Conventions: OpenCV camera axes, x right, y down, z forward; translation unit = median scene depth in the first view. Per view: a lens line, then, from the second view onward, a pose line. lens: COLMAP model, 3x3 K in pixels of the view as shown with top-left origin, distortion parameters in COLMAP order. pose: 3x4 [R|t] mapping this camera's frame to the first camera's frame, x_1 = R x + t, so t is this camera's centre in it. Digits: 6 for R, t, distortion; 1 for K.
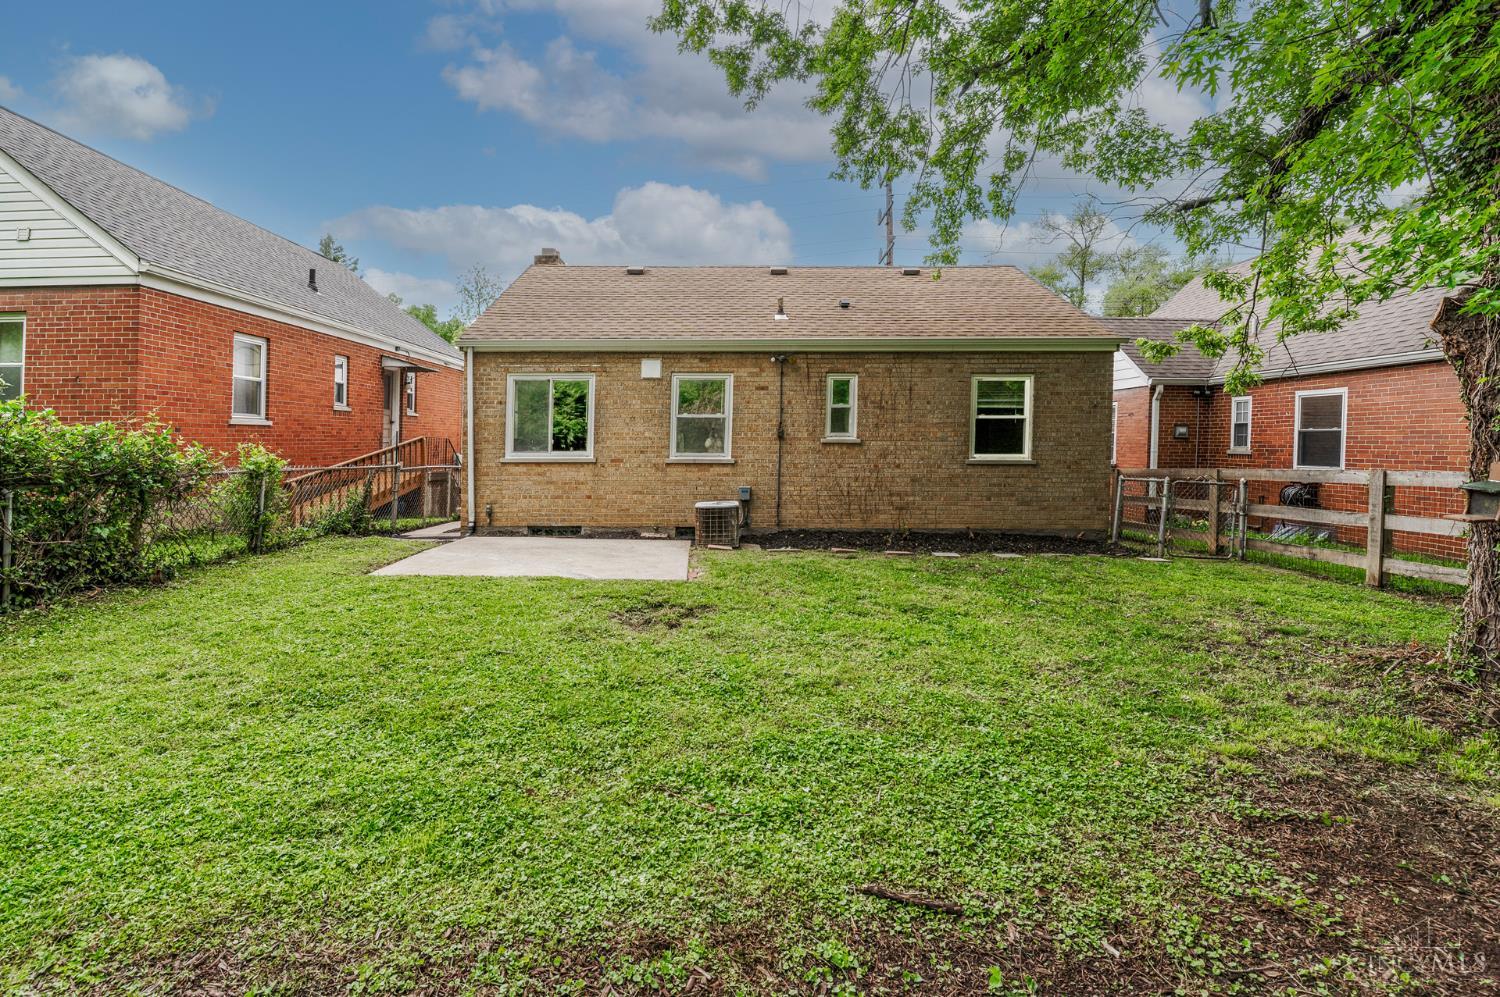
lens RADIAL K [[699.0, 0, 750.0], [0, 699.0, 484.6], [0, 0, 1]] dist [-0.006390, -0.000023]
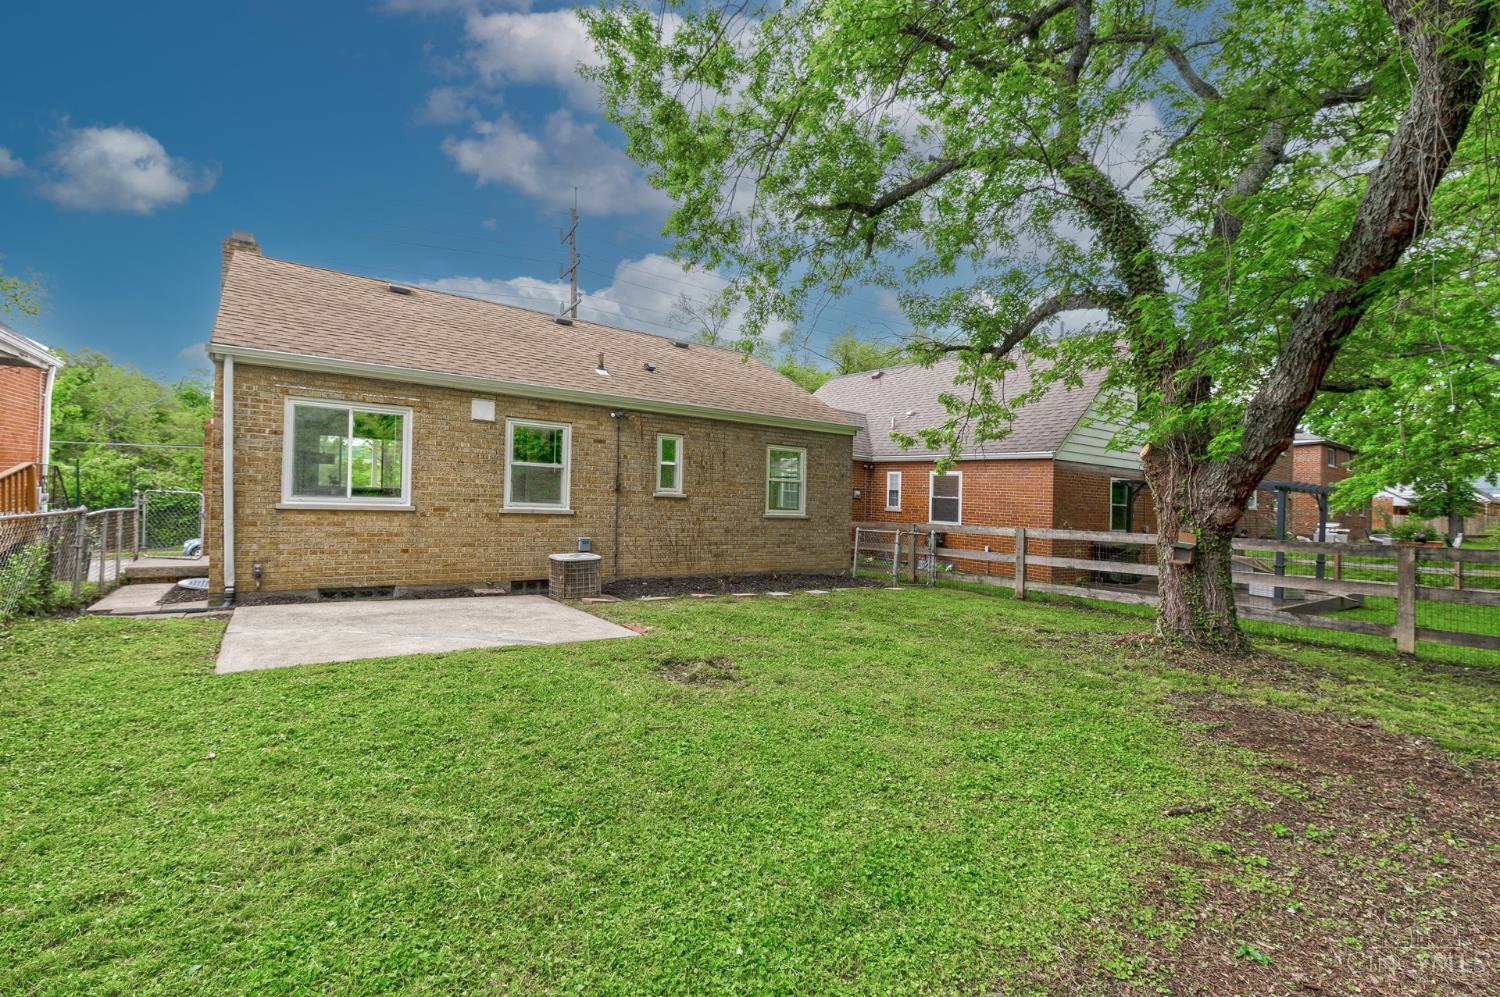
lens RADIAL K [[663.6, 0, 748.3], [0, 663.6, 515.0], [0, 0, 1]] dist [-0.001727, -0.002384]
pose [[0.800581, 0.012330, 0.599097, -0.388868], [-0.006130, 0.999904, -0.012387, -0.019419], [-0.599193, 0.006245, 0.800581, 0.092629]]
